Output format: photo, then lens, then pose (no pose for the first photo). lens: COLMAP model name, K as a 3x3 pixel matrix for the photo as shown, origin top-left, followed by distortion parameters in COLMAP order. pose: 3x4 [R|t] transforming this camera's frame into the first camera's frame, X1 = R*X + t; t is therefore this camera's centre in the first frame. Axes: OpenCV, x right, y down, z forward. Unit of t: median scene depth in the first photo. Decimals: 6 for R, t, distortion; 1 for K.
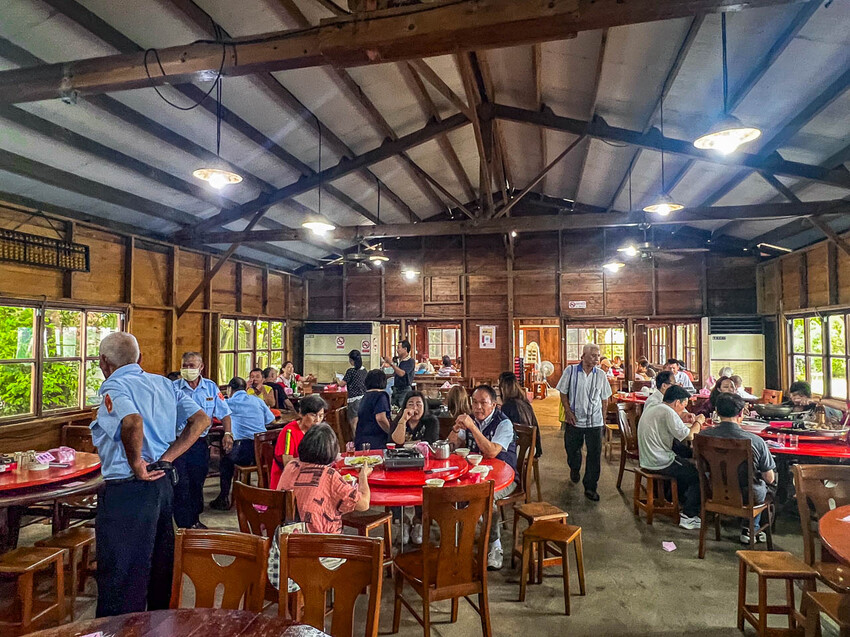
lens RADIAL K [[525.4, 0, 419.4], [0, 525.4, 333.8], [0, 0, 1]] dist [-0.022998, 0.001759]
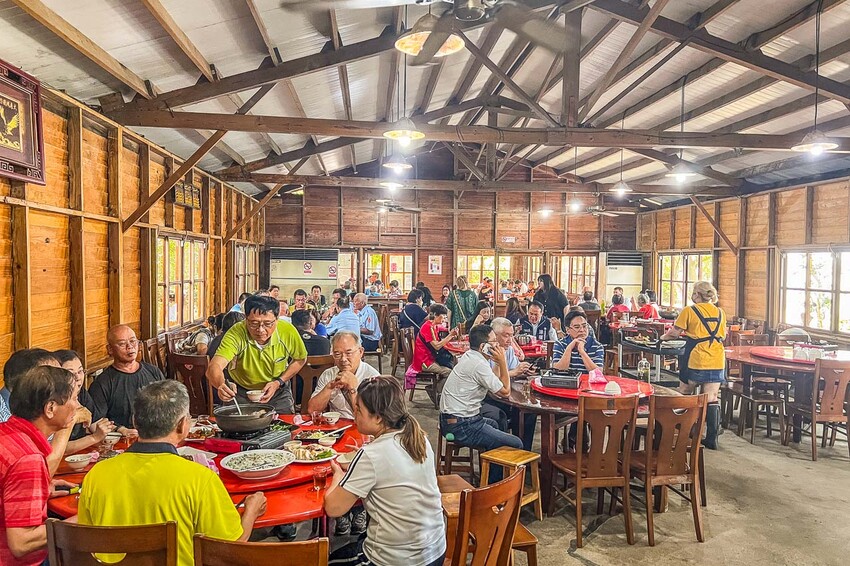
lens RADIAL K [[624.3, 0, 427.6], [0, 624.3, 283.0], [0, 0, 1]] dist [0.026861, -0.012135]
pose [[0.947720, 0.004168, 0.319077, -0.375991], [-0.018358, 0.998971, 0.041480, -0.011694], [-0.318576, -0.045169, 0.946821, -0.358757]]
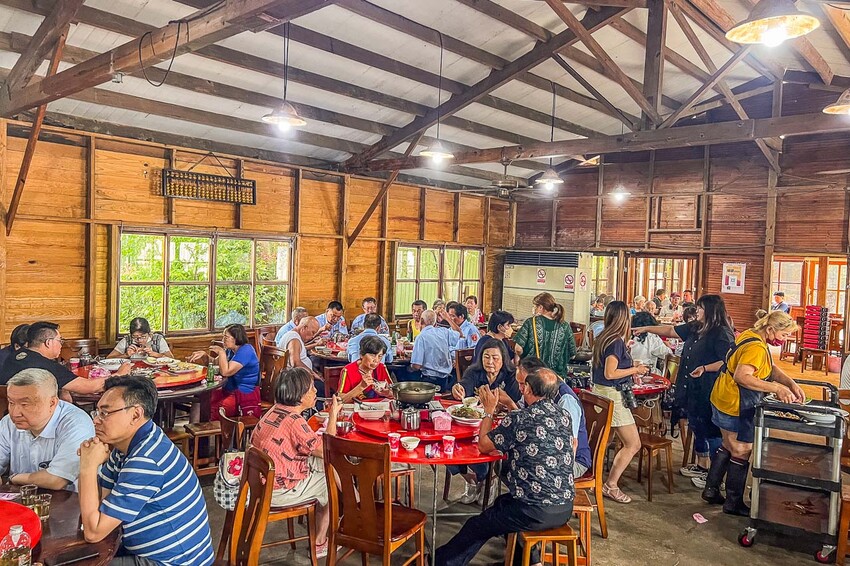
lens RADIAL K [[624.3, 0, 420.5], [0, 624.3, 284.6], [0, 0, 1]] dist [0.026861, -0.012135]
pose [[0.872959, 0.053457, -0.484855, 0.197224], [-0.030541, 0.998017, 0.055046, -0.022133], [0.486836, -0.033245, 0.872861, 0.012909]]
